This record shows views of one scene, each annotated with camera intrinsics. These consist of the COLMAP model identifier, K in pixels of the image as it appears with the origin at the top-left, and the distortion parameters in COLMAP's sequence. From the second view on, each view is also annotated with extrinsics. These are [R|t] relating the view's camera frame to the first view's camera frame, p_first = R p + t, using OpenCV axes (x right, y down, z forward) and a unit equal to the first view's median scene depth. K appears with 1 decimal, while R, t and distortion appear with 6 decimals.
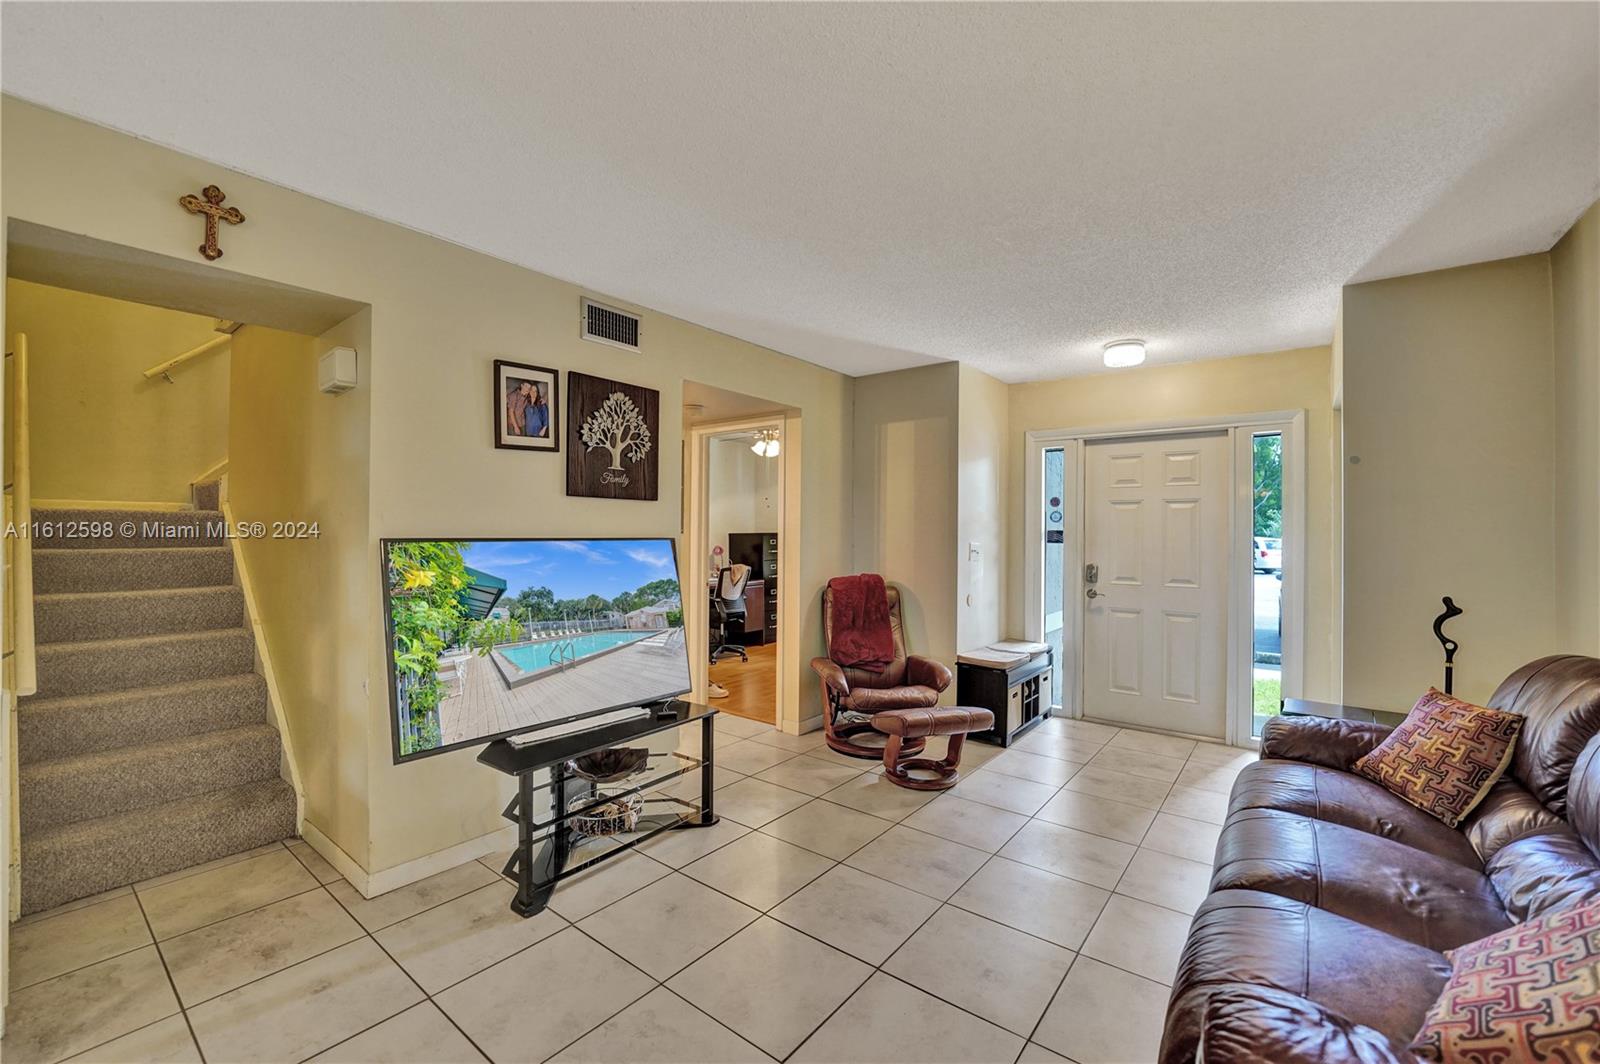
lens RADIAL K [[653.7, 0, 802.8], [0, 653.7, 529.9], [0, 0, 1]] dist [-0.027352, 0.002242]
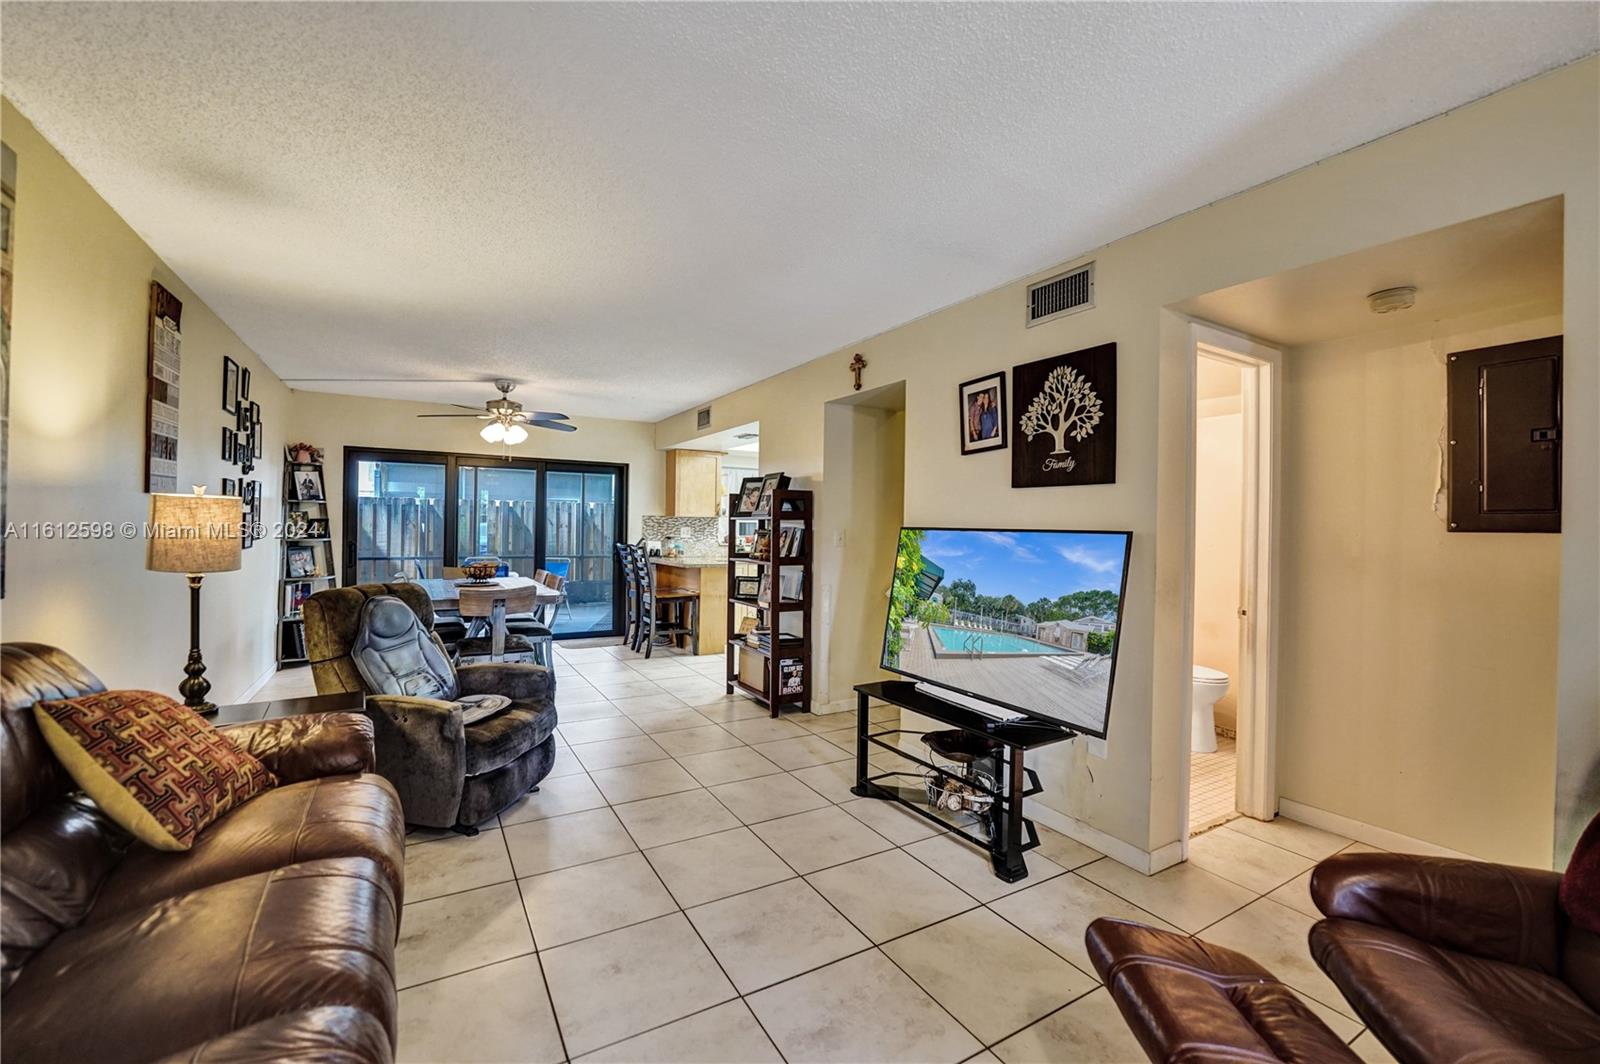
lens RADIAL K [[653.7, 0, 783.4], [0, 653.7, 520.6], [0, 0, 1]] dist [-0.027352, 0.002242]
pose [[-0.398370, -0.023446, -0.916925, 0.648624], [-0.018776, 0.999672, -0.017405, 0.016238], [0.917033, 0.010282, -0.398680, 1.002802]]
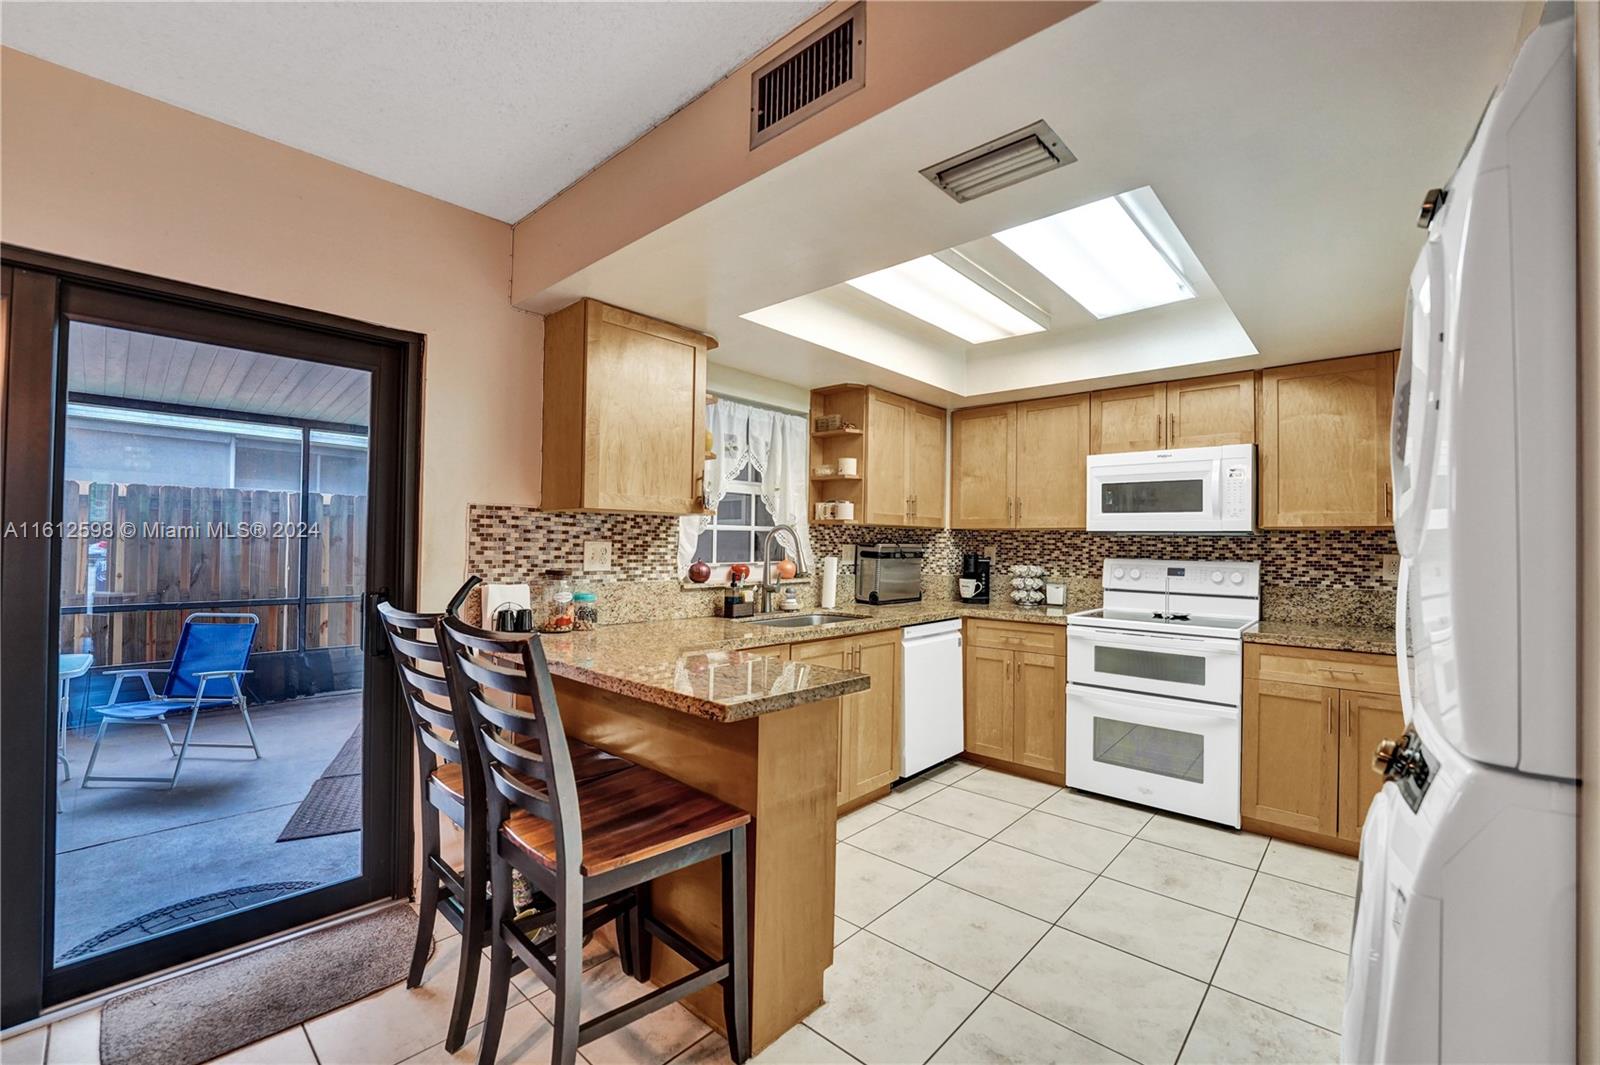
lens RADIAL K [[653.7, 0, 791.5], [0, 653.7, 533.2], [0, 0, 1]] dist [-0.027352, 0.002242]
pose [[-0.095695, -0.027418, -0.995033, -0.626346], [-0.016940, 0.999521, -0.025912, 0.012122], [0.995267, 0.014376, -0.096114, 0.016863]]
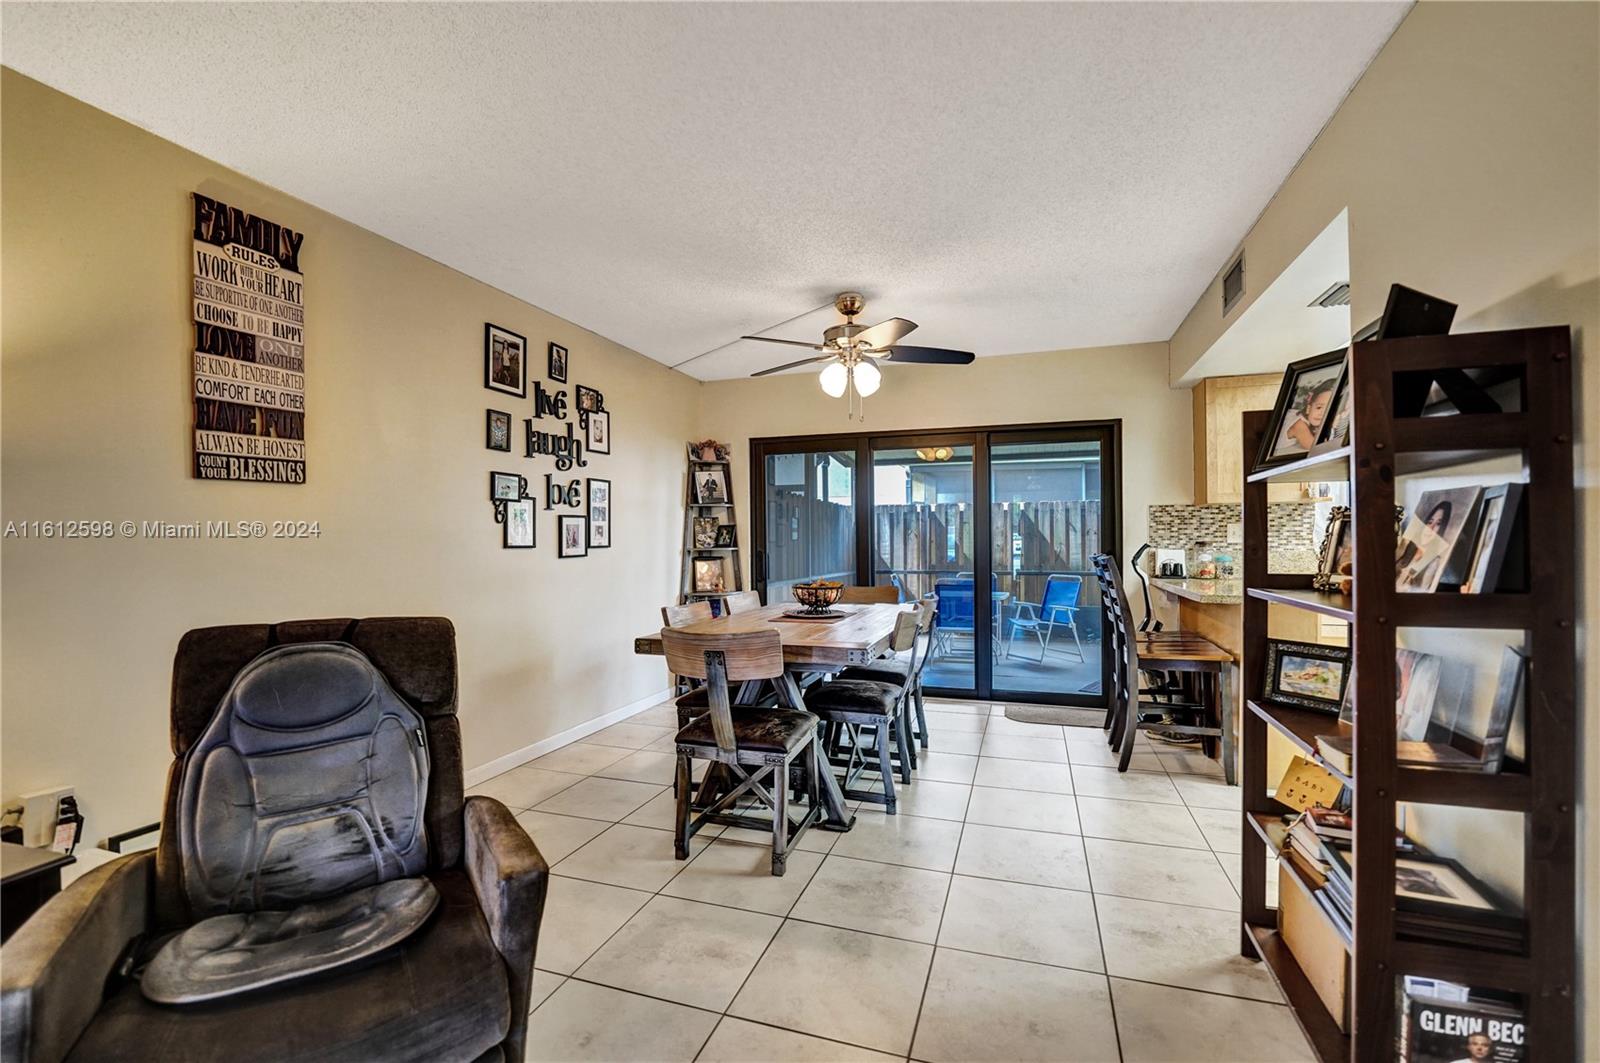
lens RADIAL K [[676.3, 0, 807.1], [0, 676.3, 535.0], [0, 0, 1]] dist [-0.028035, 0.000362]
pose [[-0.945106, -0.005253, -0.326721, -0.188313], [-0.003209, 0.999972, -0.006793, 0.040428], [0.326748, -0.005372, -0.945096, 0.685684]]
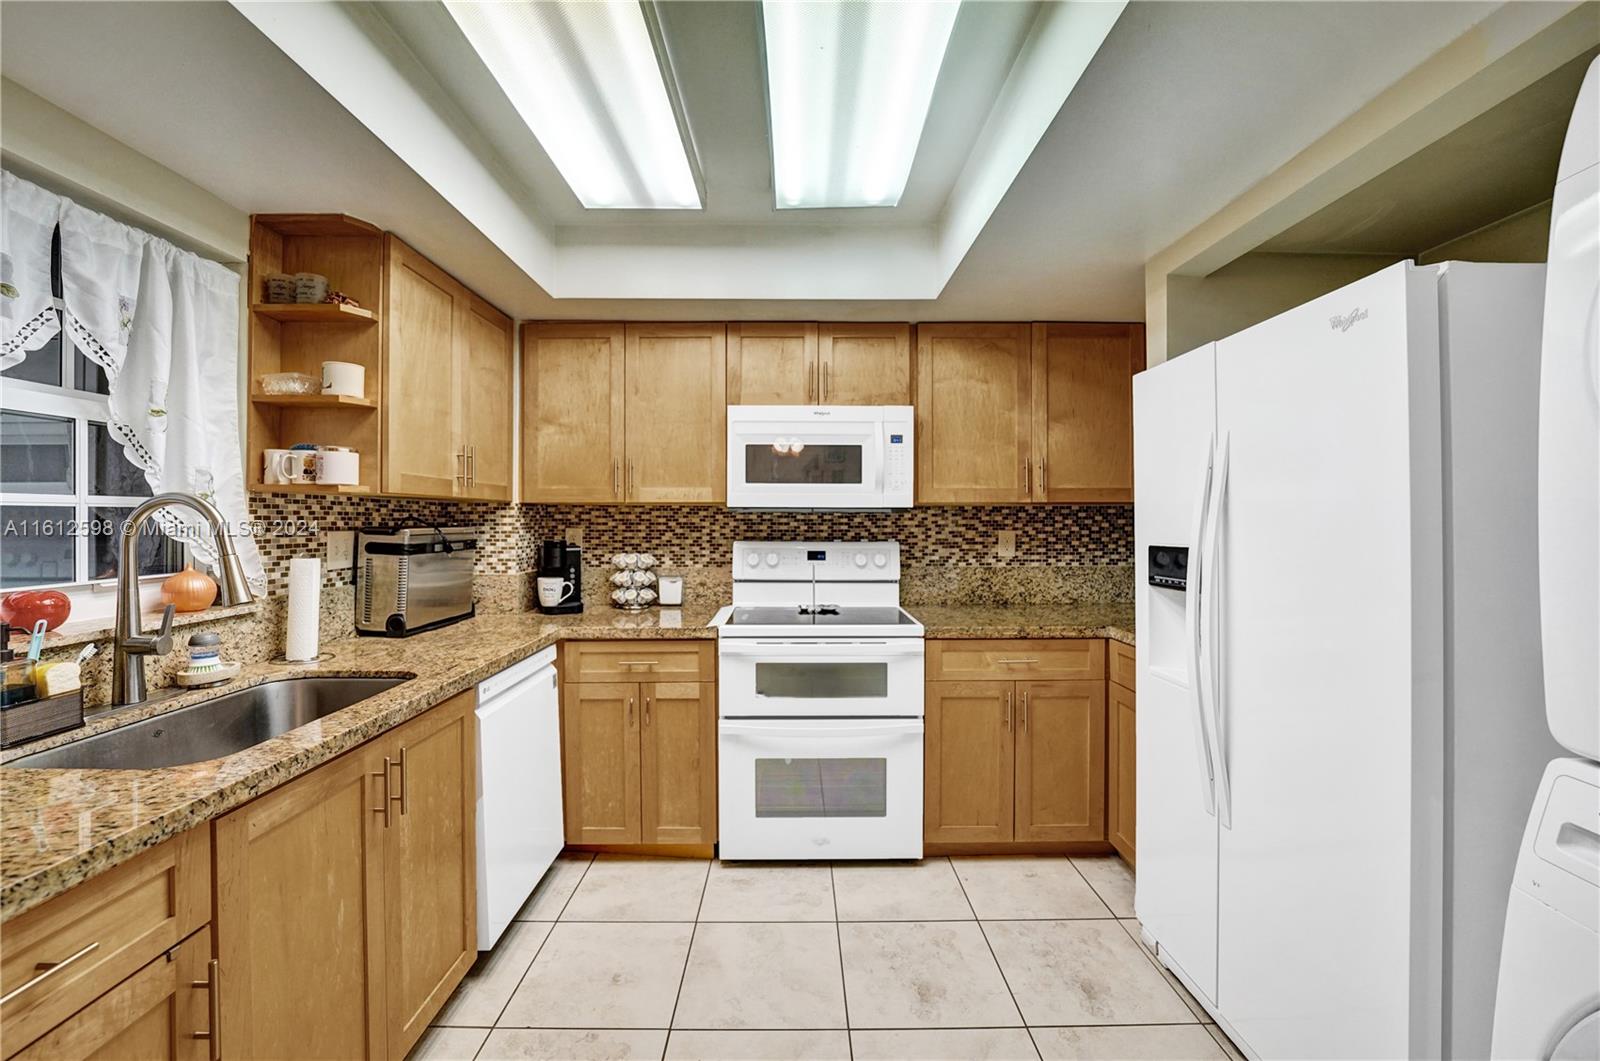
lens RADIAL K [[653.7, 0, 794.4], [0, 653.7, 523.1], [0, 0, 1]] dist [-0.027352, 0.002242]
pose [[0.608646, -0.007592, -0.793406, -1.076961], [0.005340, 0.999971, -0.005473, -0.003248], [0.793424, -0.000906, 0.608668, -0.029156]]
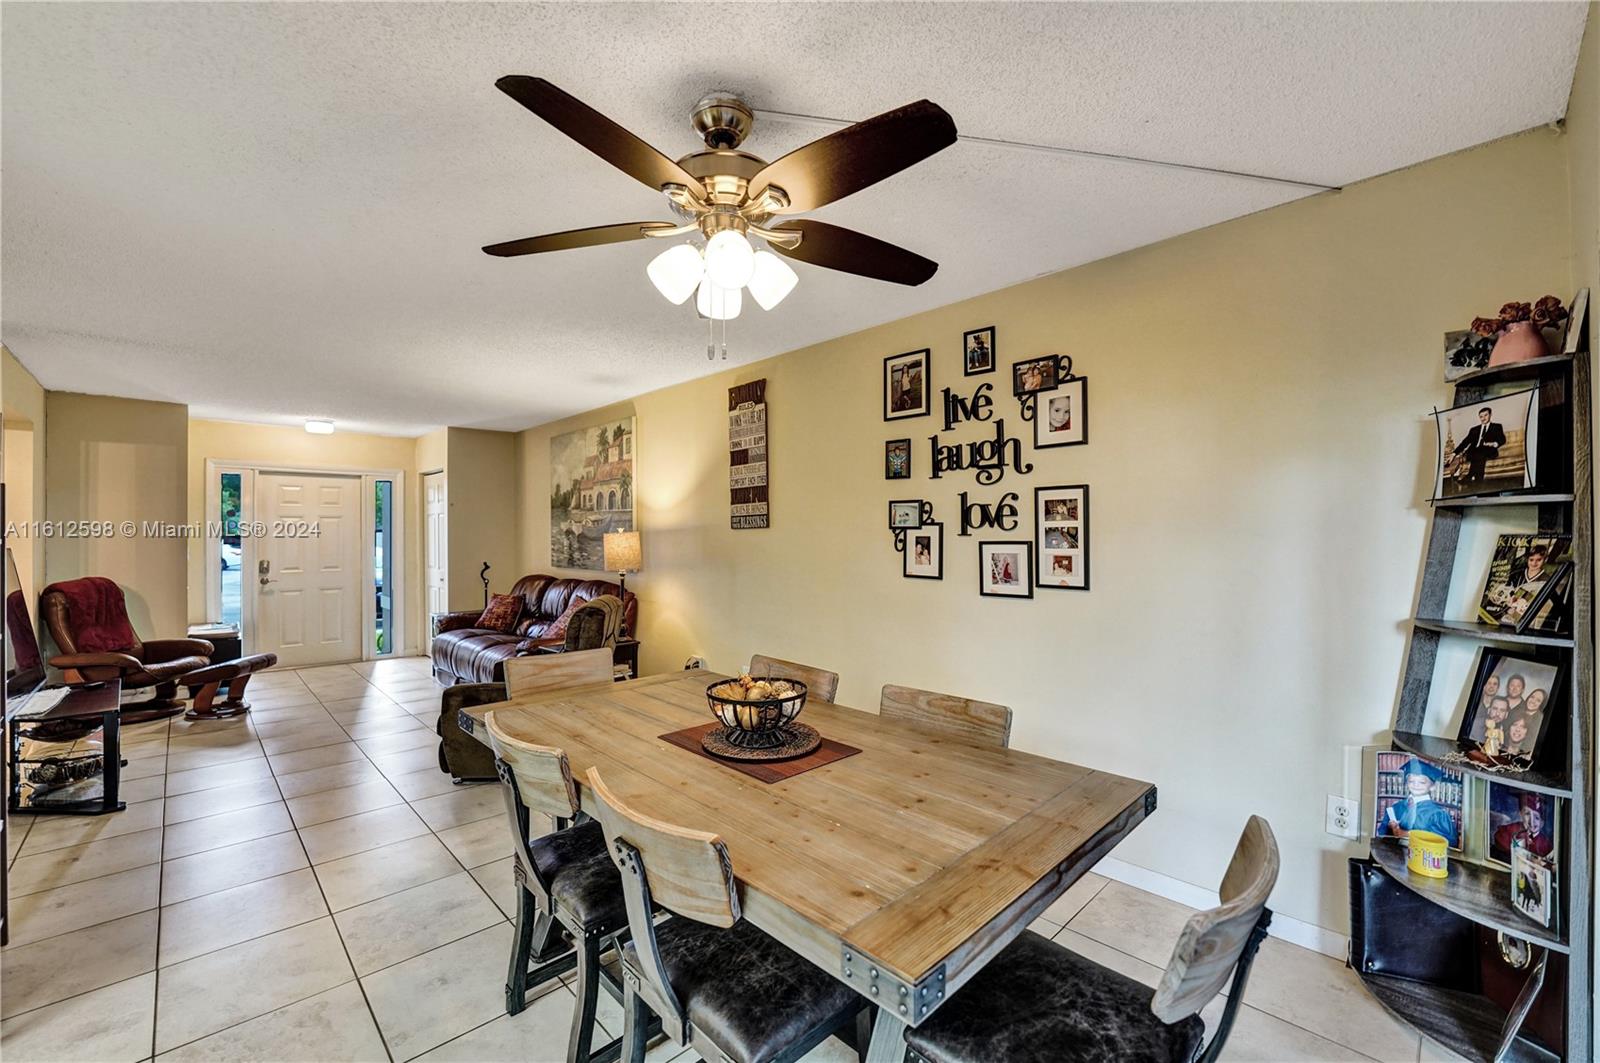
lens RADIAL K [[653.7, 0, 802.3], [0, 653.7, 531.4], [0, 0, 1]] dist [-0.027352, 0.002242]
pose [[0.137653, -0.003645, 0.990474, -1.143460], [-0.000071, 0.999993, 0.003690, -0.021413], [-0.990480, -0.000578, 0.137652, -0.503251]]
